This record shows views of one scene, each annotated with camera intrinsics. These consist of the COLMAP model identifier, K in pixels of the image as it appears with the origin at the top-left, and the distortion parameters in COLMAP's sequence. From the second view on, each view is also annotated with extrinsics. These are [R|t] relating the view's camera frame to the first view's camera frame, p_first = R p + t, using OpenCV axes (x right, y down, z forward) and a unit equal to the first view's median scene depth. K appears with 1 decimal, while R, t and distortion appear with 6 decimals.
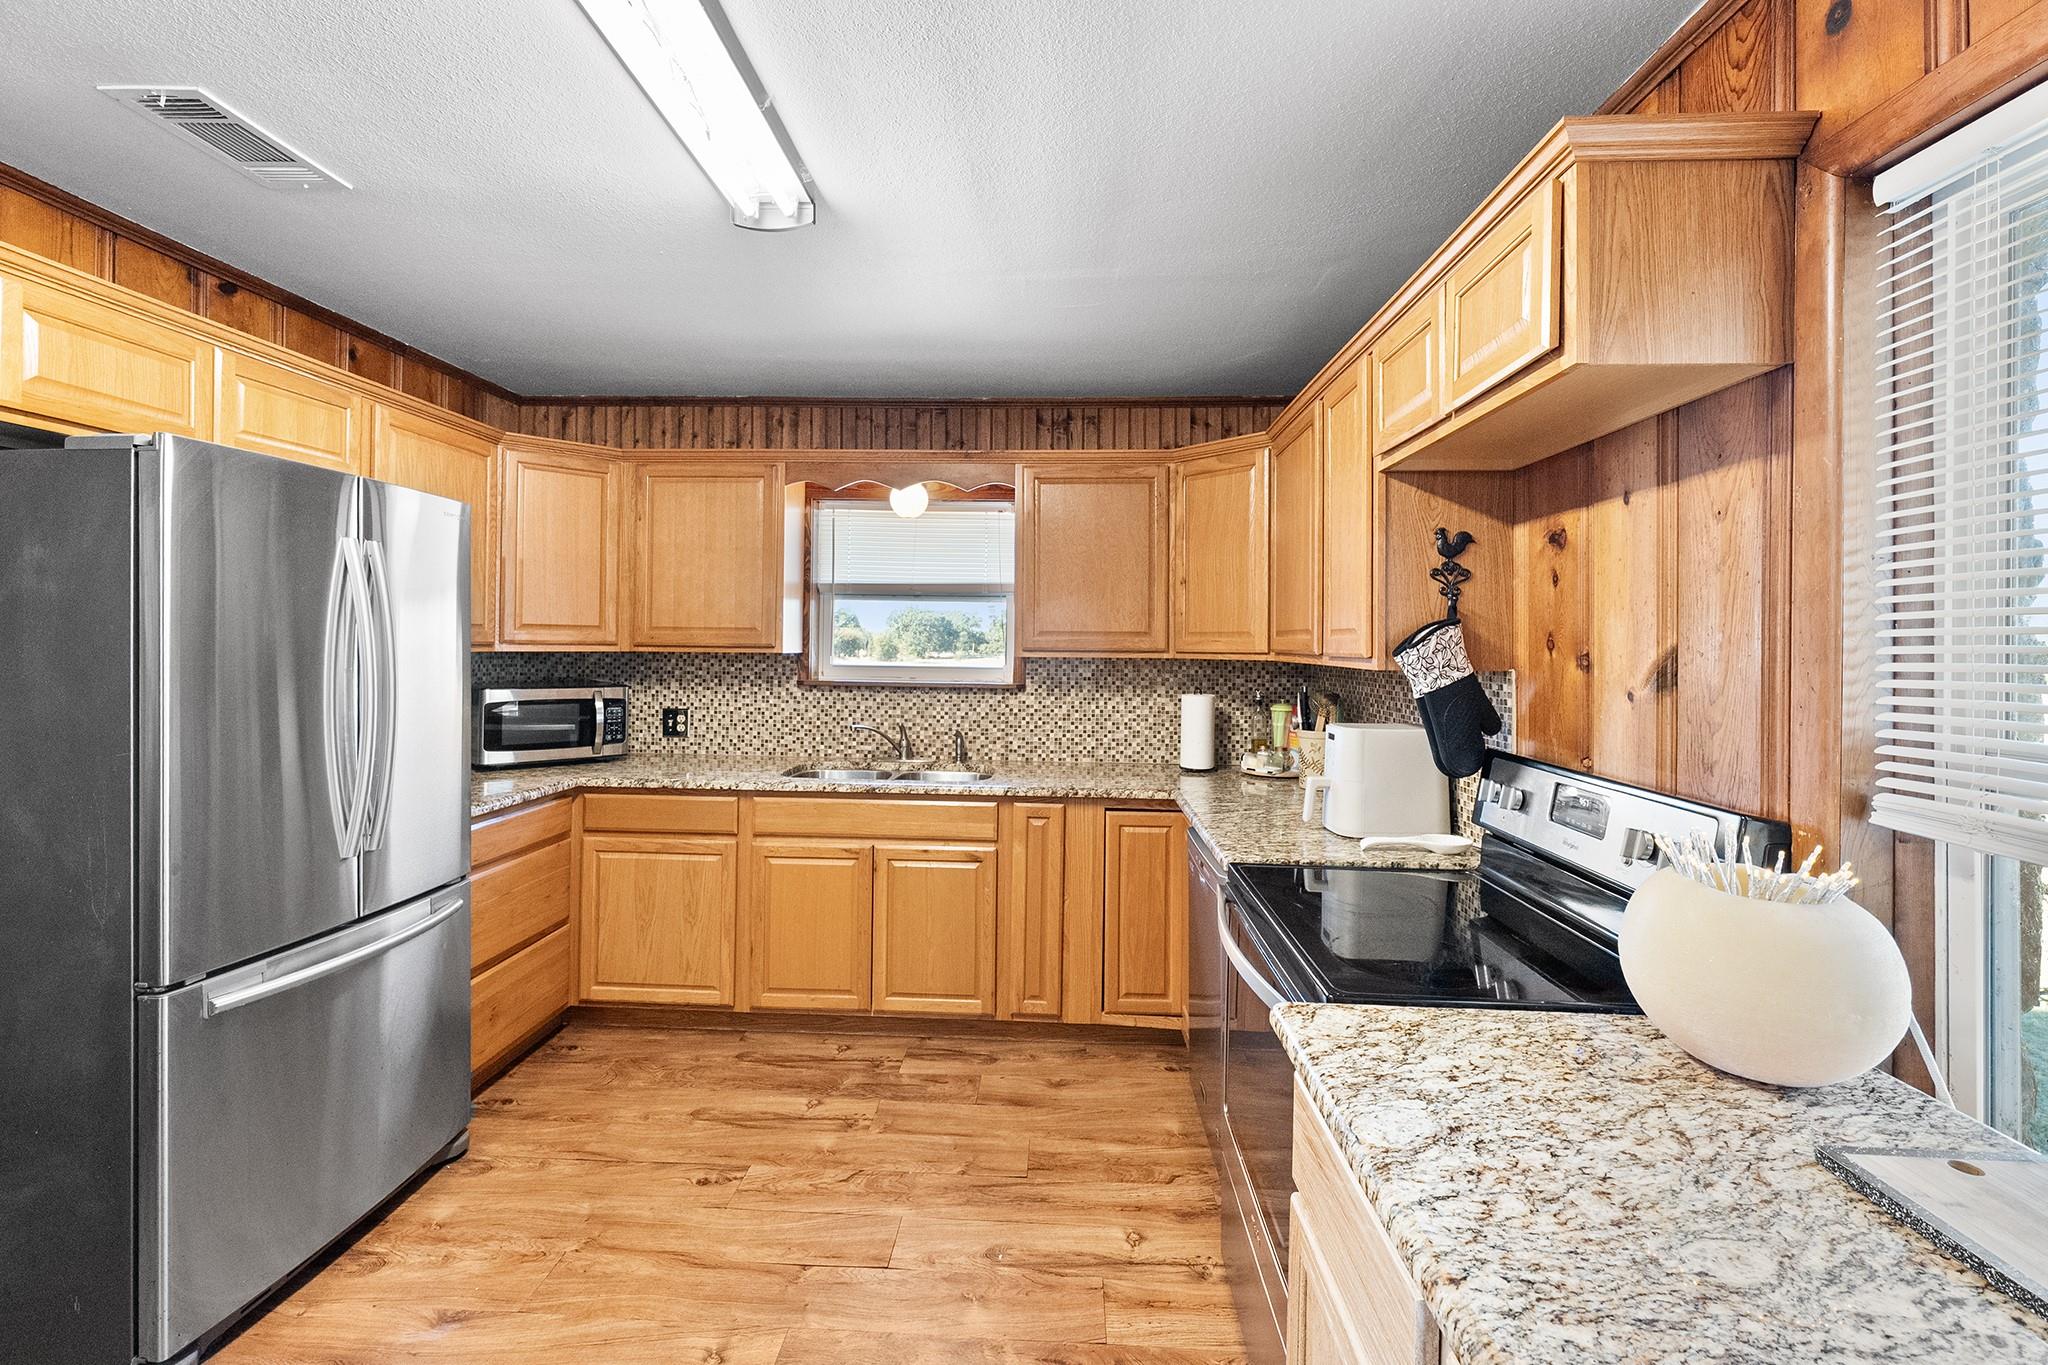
lens RADIAL K [[871.9, 0, 1015.3], [0, 871.9, 641.6], [0, 0, 1]] dist [-0.001532, -0.000241]
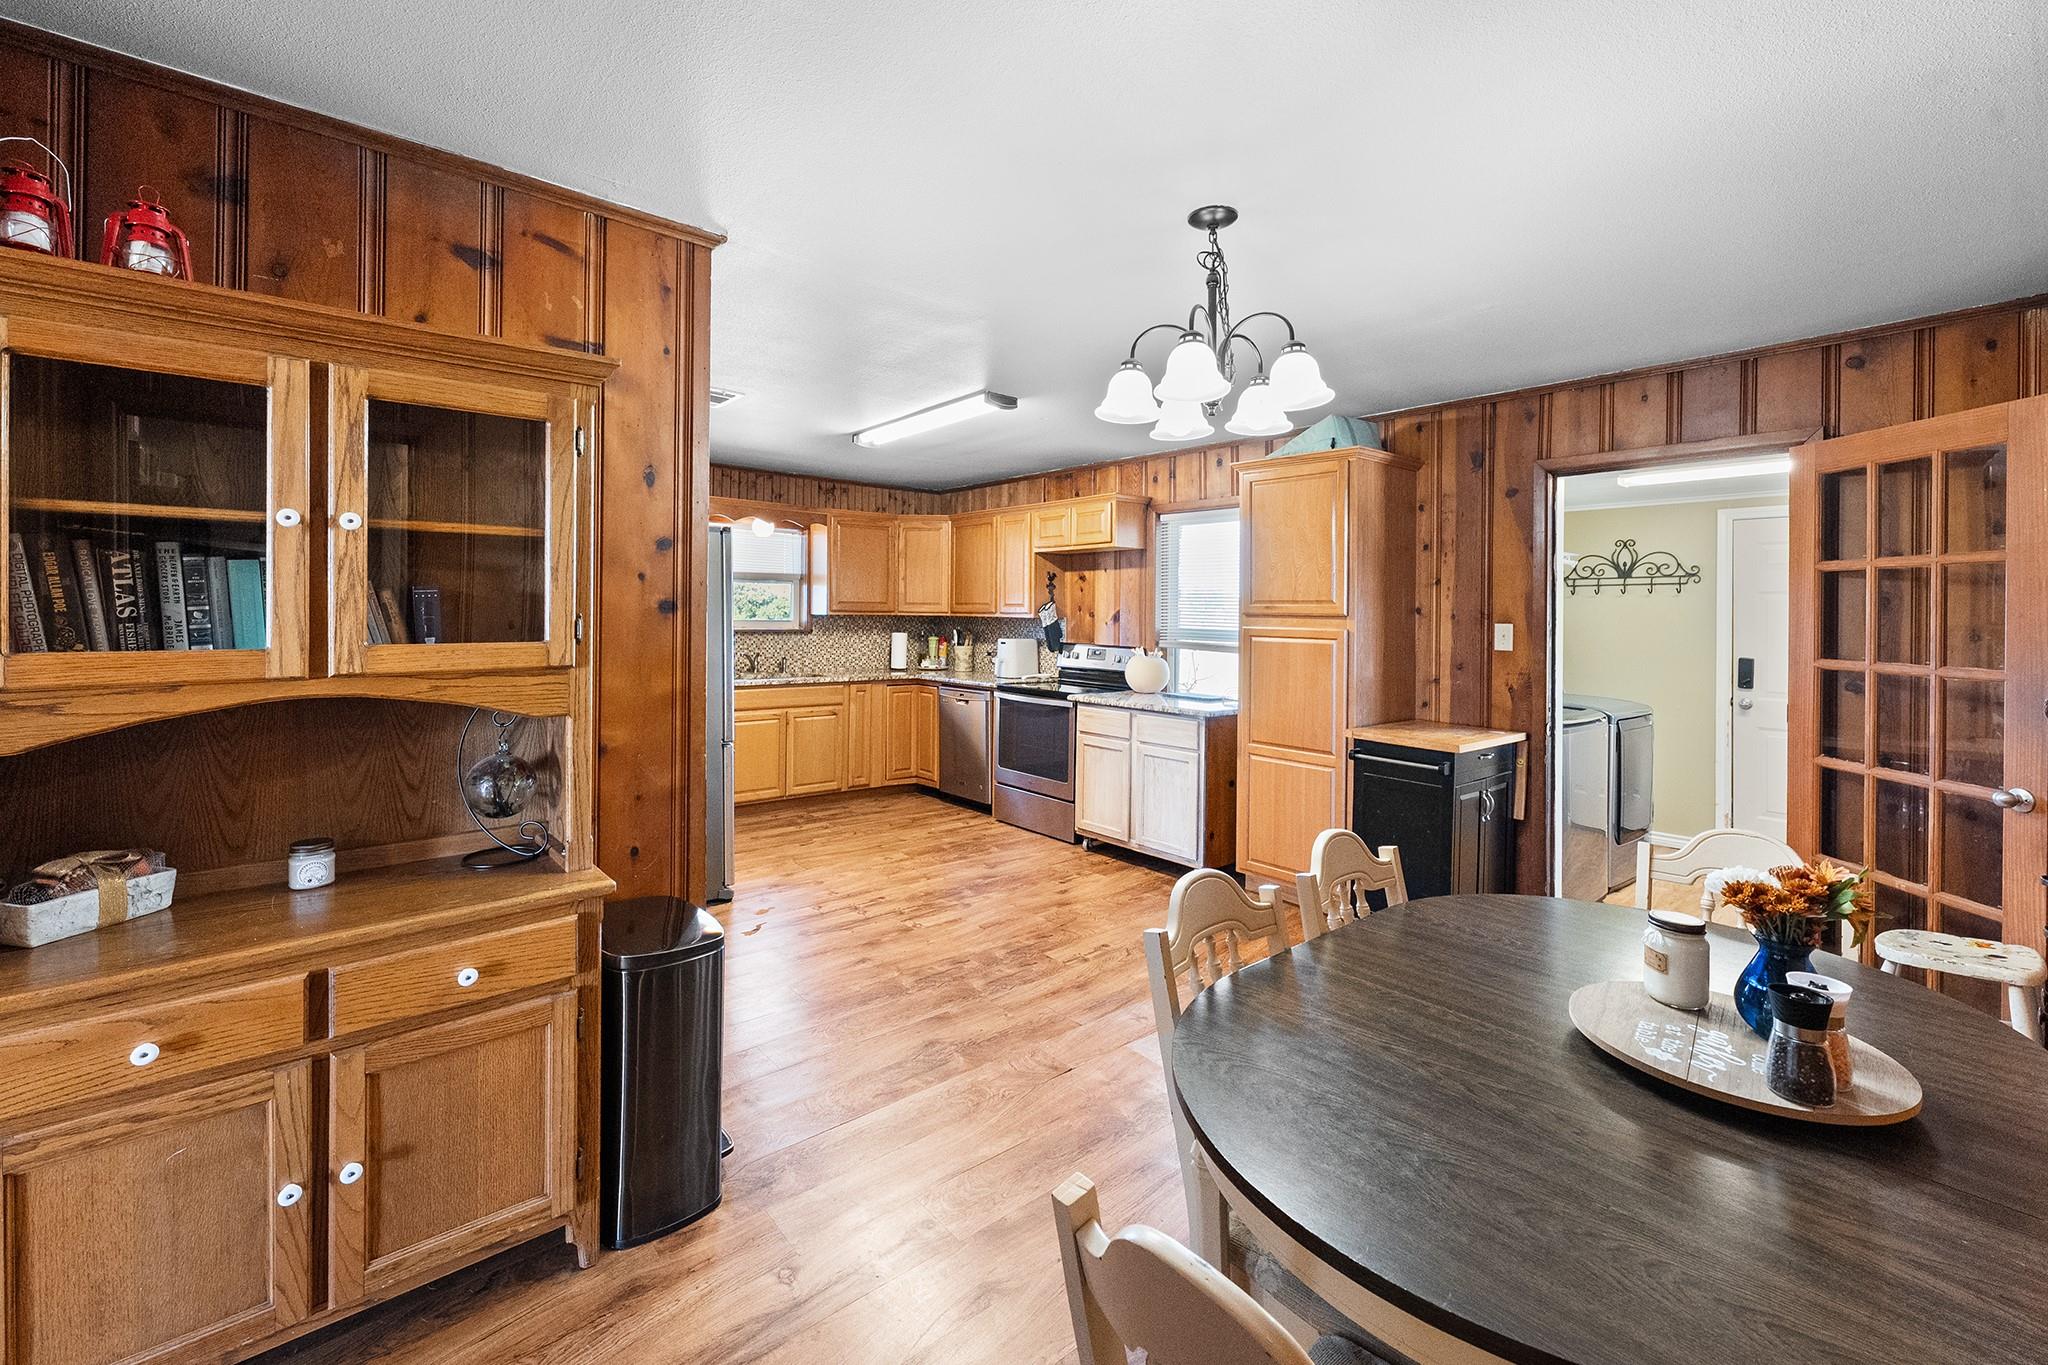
lens RADIAL K [[812.5, 0, 1021.1], [0, 812.5, 611.2], [0, 0, 1]] dist [0.000169, 0.000001]
pose [[0.735968, -0.002099, 0.677013, -1.528149], [-0.005899, 0.999937, 0.009513, -0.017136], [-0.676991, -0.010995, 0.735909, -1.049523]]
